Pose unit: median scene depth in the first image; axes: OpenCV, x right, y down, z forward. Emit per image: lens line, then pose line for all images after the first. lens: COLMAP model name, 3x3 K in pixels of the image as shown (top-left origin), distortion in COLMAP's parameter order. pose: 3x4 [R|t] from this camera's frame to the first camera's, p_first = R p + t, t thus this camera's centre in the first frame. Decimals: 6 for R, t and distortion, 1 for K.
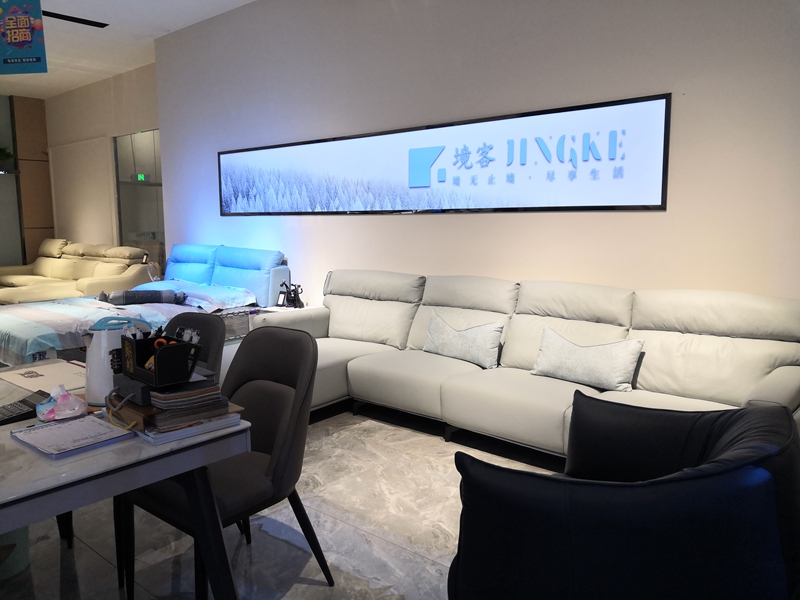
lens RADIAL K [[629.8, 0, 400.0], [0, 629.8, 300.0], [0, 0, 1]] dist [0.036940, -0.002054]
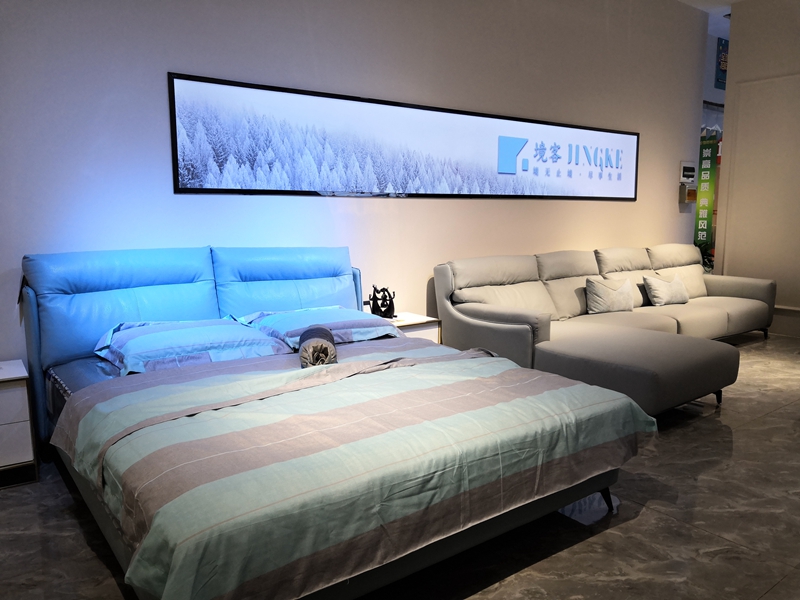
lens RADIAL K [[624.4, 0, 400.0], [0, 624.4, 300.0], [0, 0, 1]] dist [0.000891, -0.001919]
pose [[0.206620, -0.127592, 0.970066, -1.055328], [0.128055, 0.986459, 0.102472, -0.100896], [-0.970005, 0.103049, 0.220161, 0.971306]]
